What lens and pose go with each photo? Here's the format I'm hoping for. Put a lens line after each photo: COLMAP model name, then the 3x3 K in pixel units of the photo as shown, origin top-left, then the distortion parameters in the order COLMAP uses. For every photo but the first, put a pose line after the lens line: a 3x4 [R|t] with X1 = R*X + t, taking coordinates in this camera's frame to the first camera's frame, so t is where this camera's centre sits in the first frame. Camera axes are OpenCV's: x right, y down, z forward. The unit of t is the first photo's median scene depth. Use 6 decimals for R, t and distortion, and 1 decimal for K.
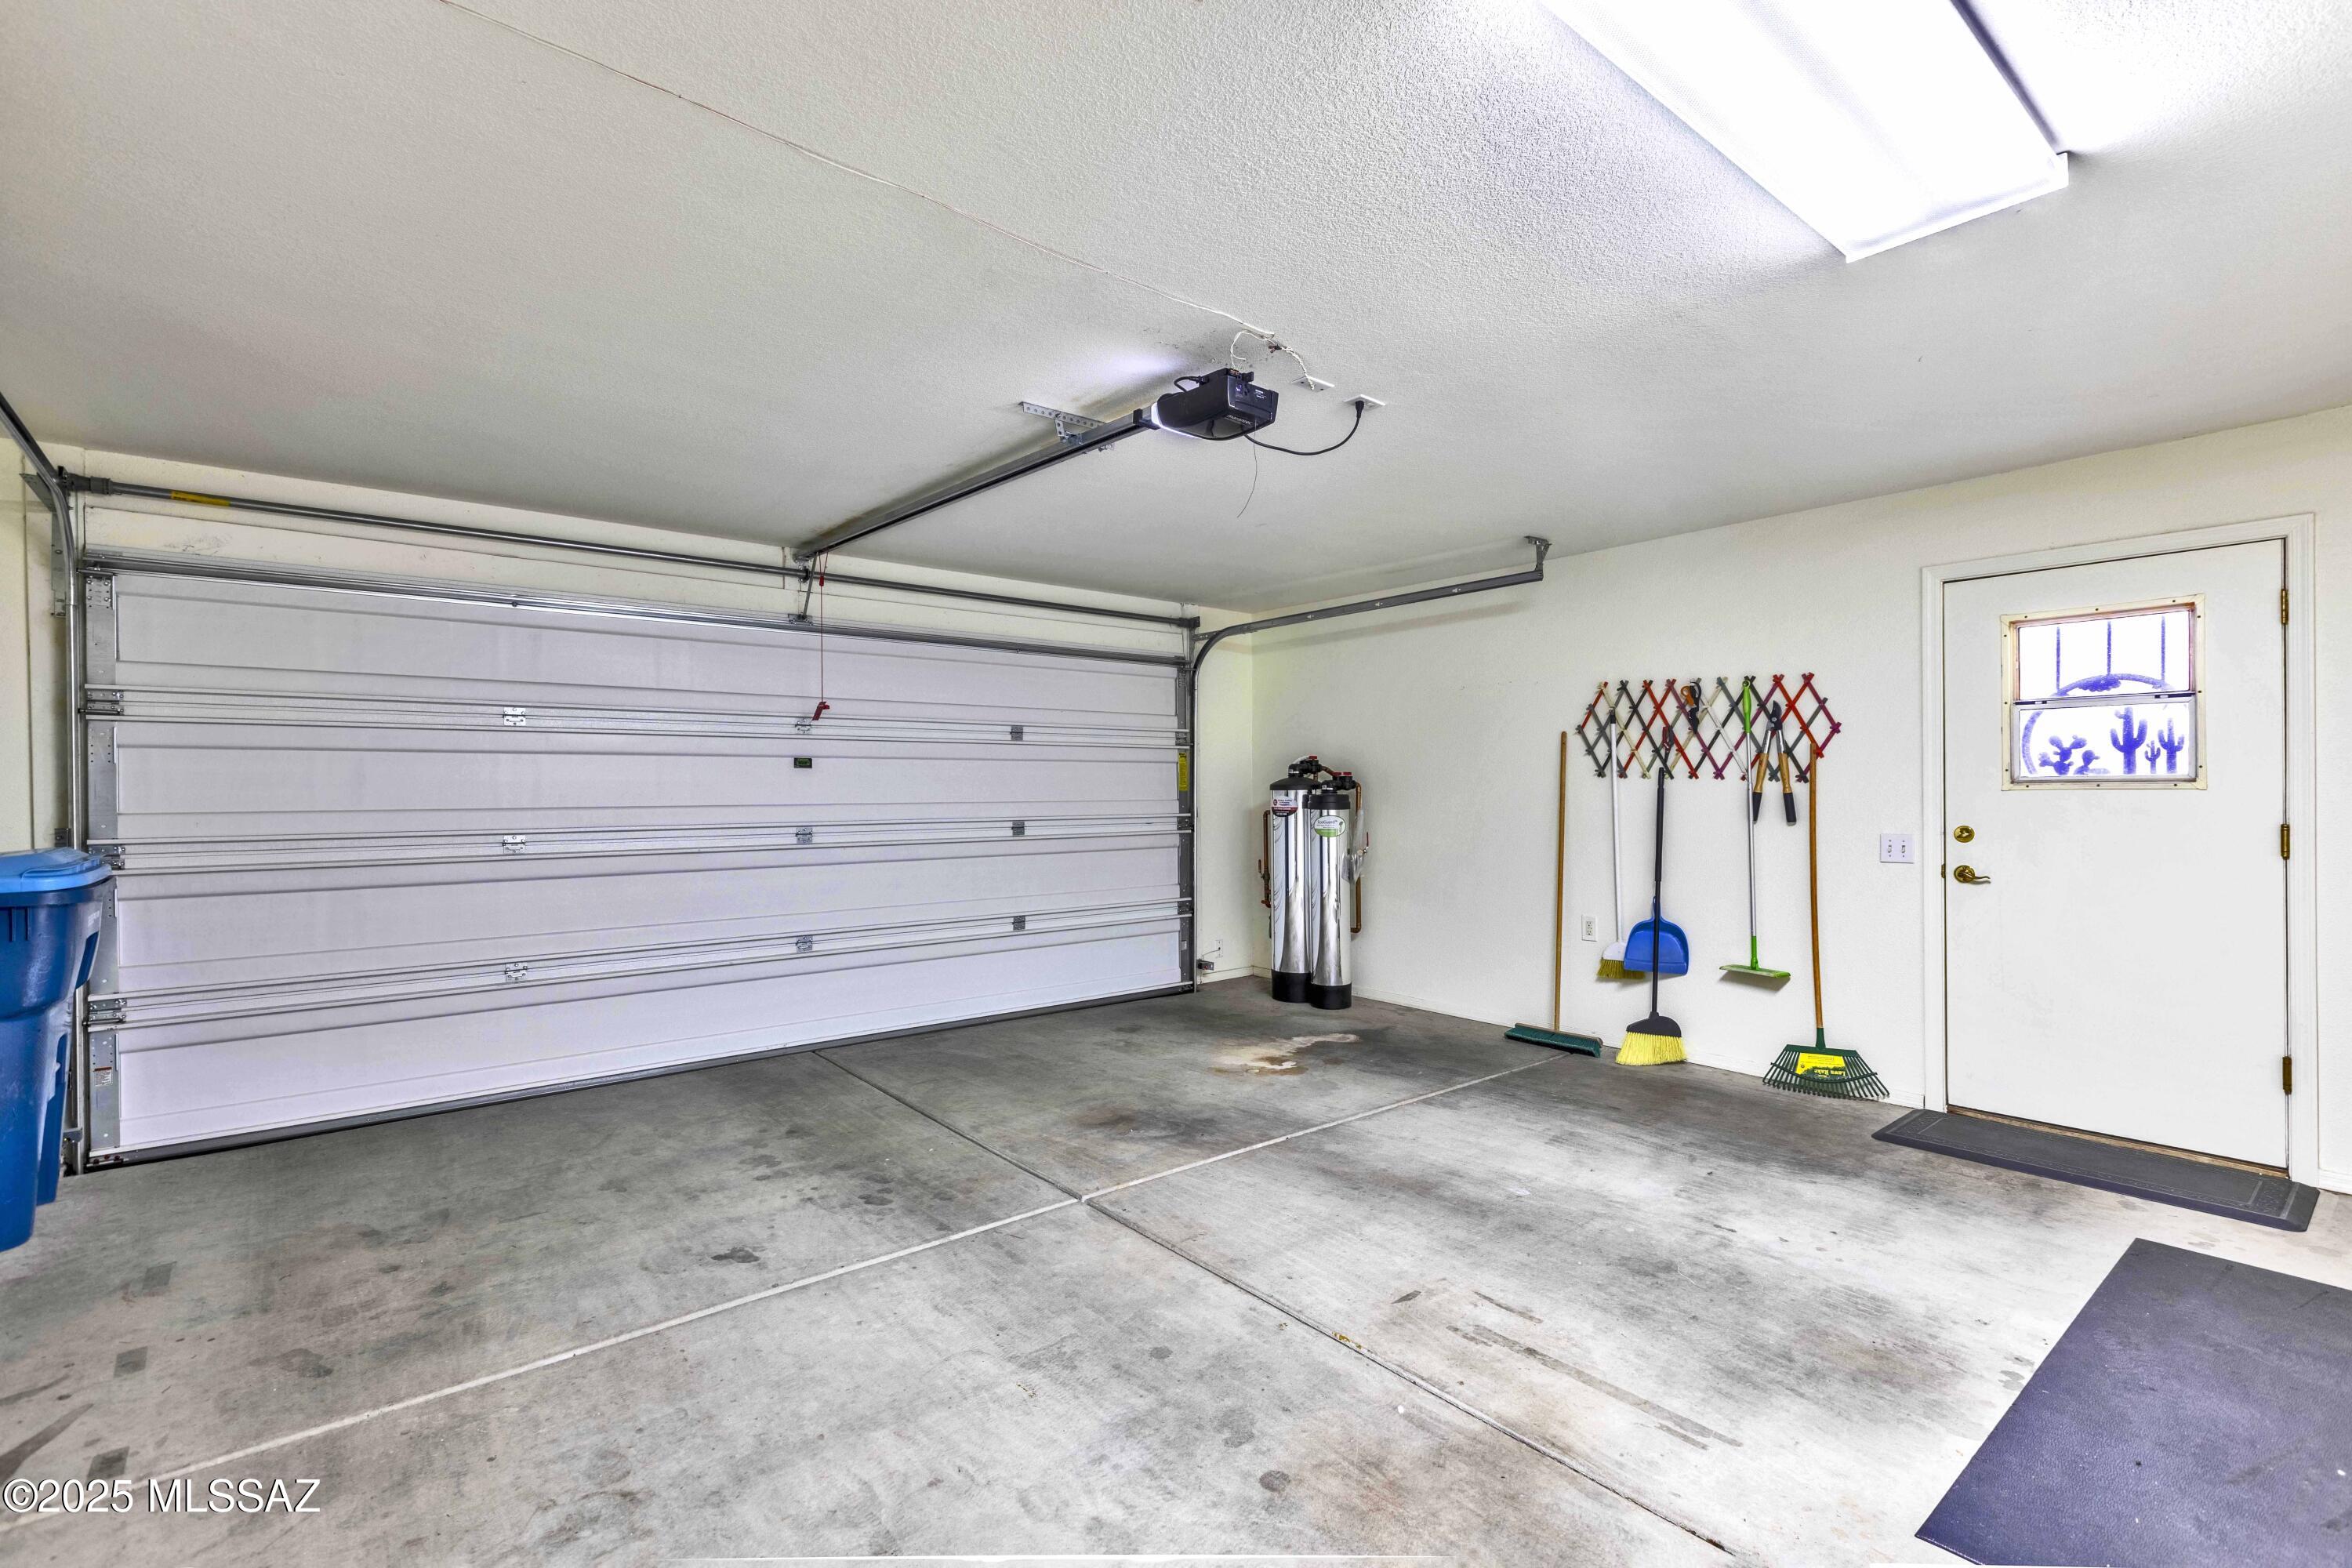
lens RADIAL K [[1051.7, 0, 1176.0], [0, 1051.7, 784.0], [0, 0, 1]] dist [0.001377, -0.000030]
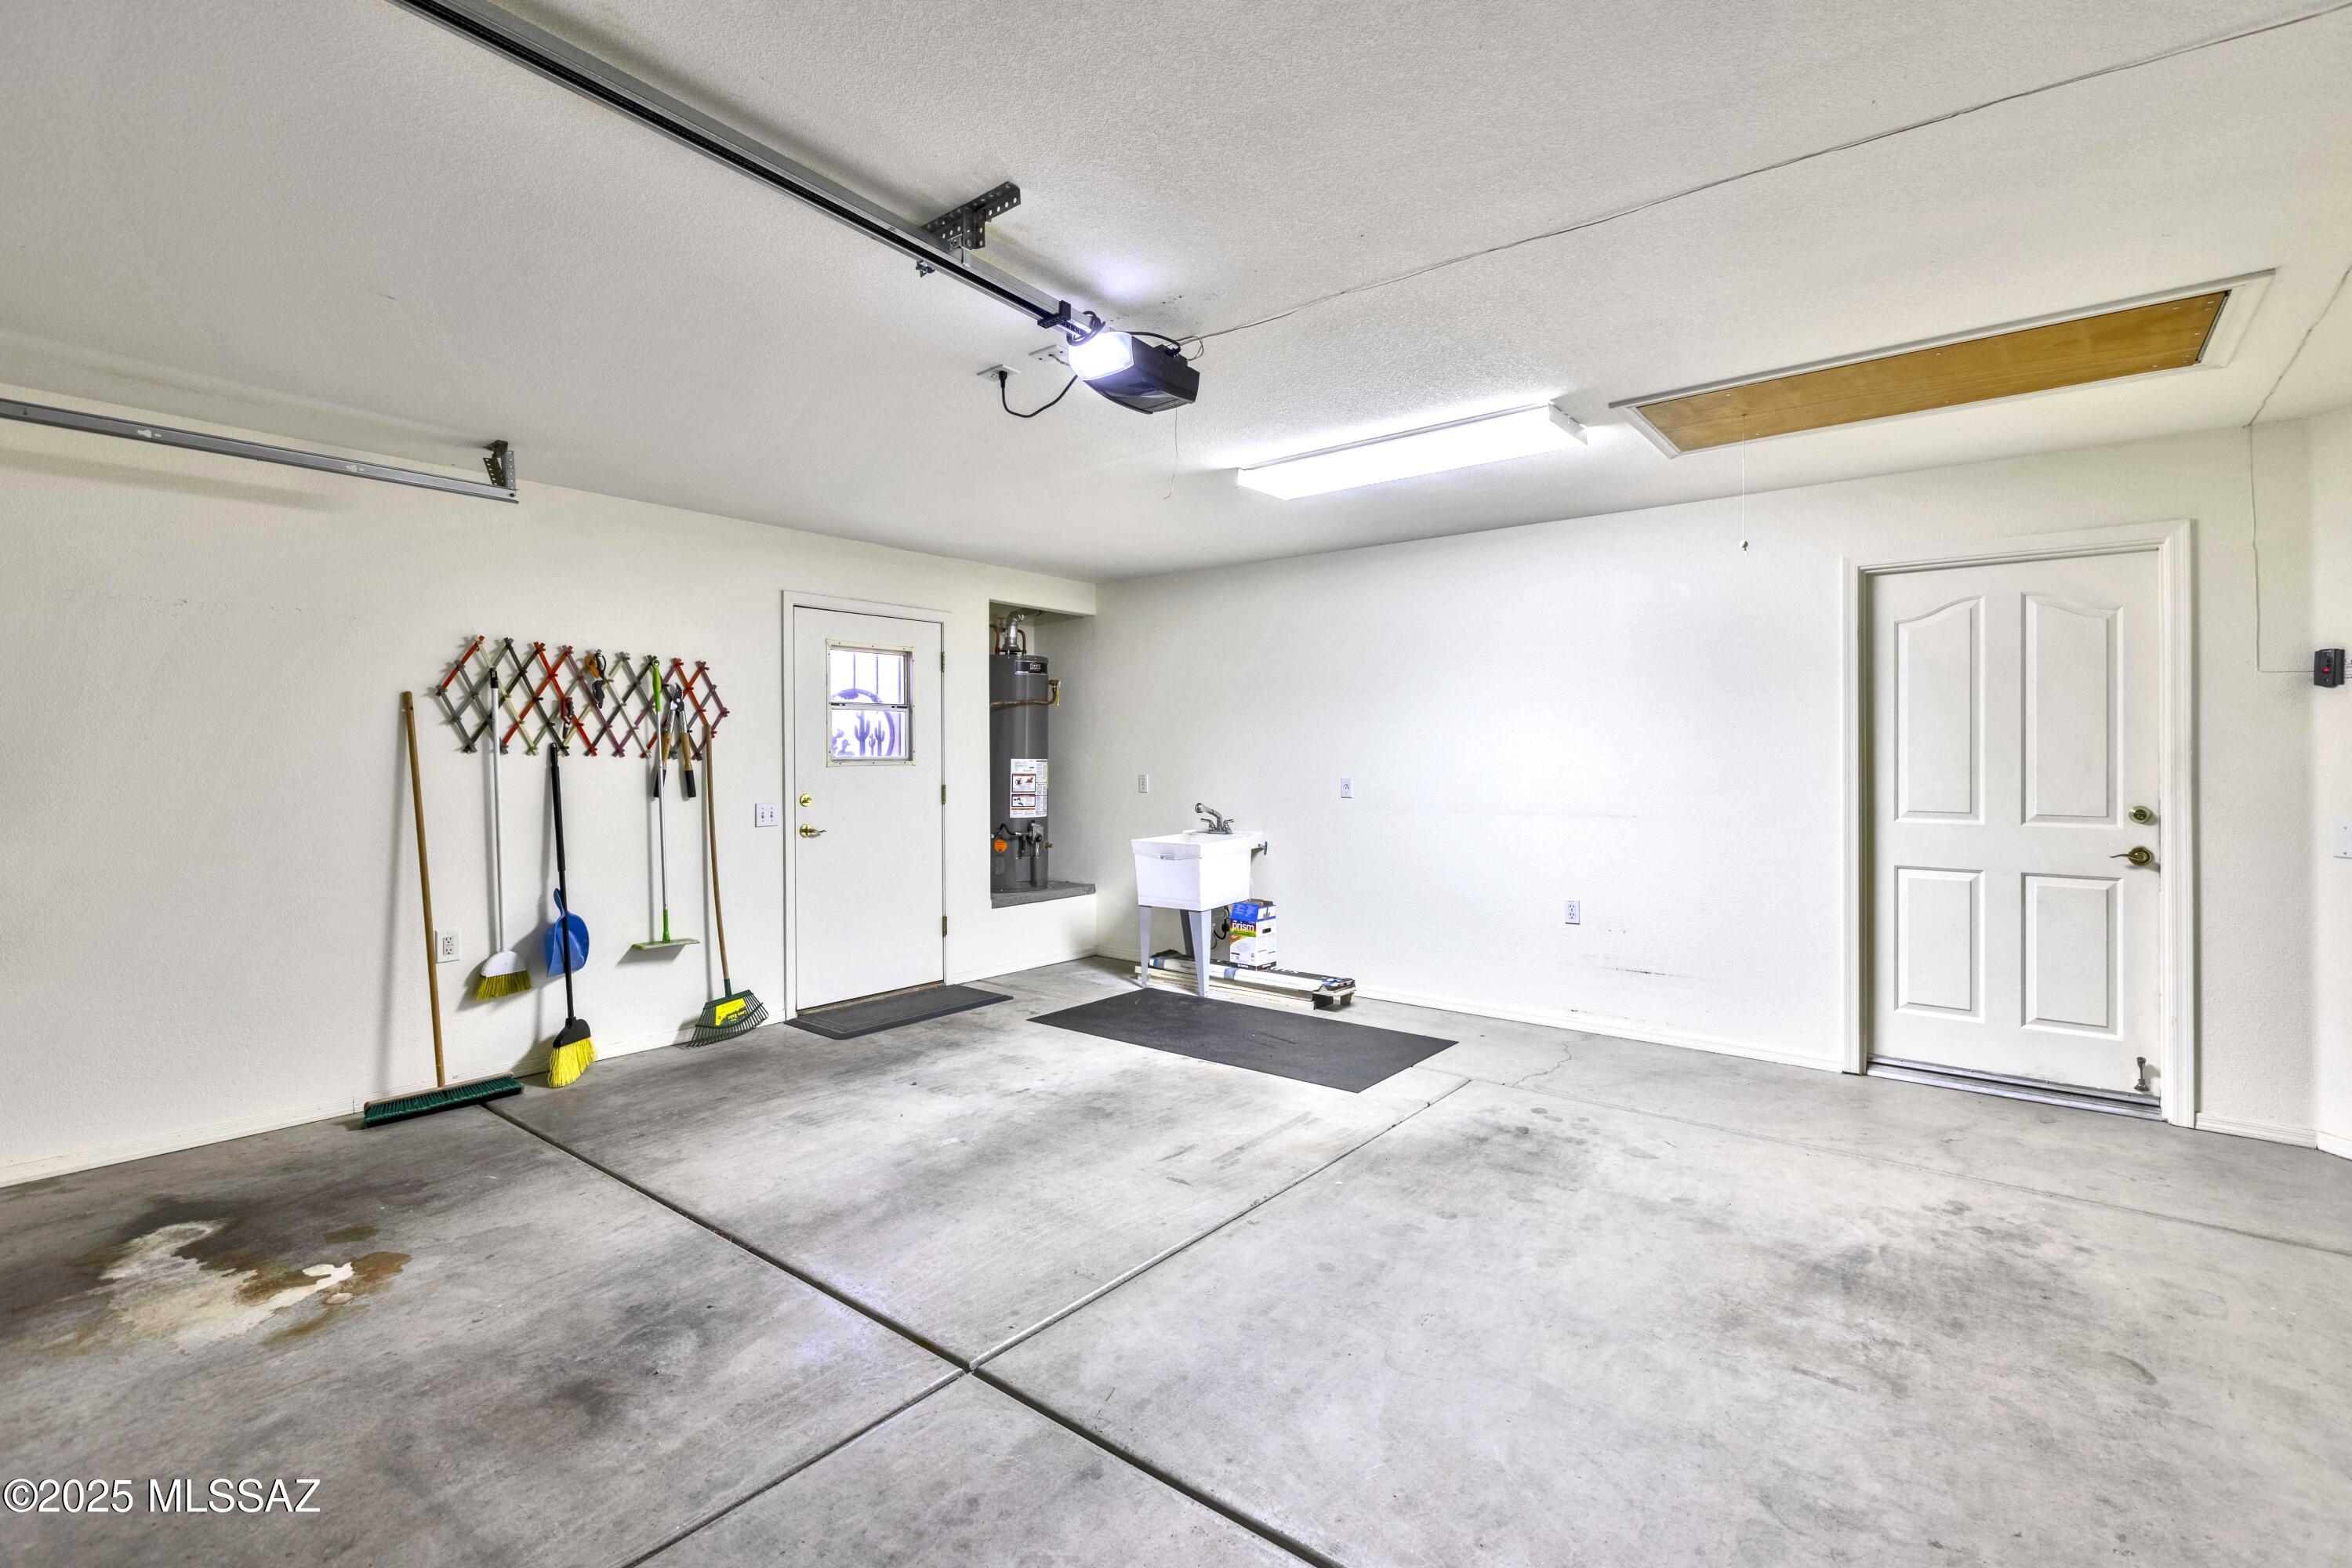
lens RADIAL K [[1074.5, 0, 1178.1], [0, 1074.5, 744.4], [0, 0, 1]] dist [0.002722, 0.000245]
pose [[-0.217929, 0.017246, 0.975812, -0.600763], [-0.000835, 0.999840, -0.017857, 0.001756], [-0.975964, -0.004706, -0.217879, 0.761309]]
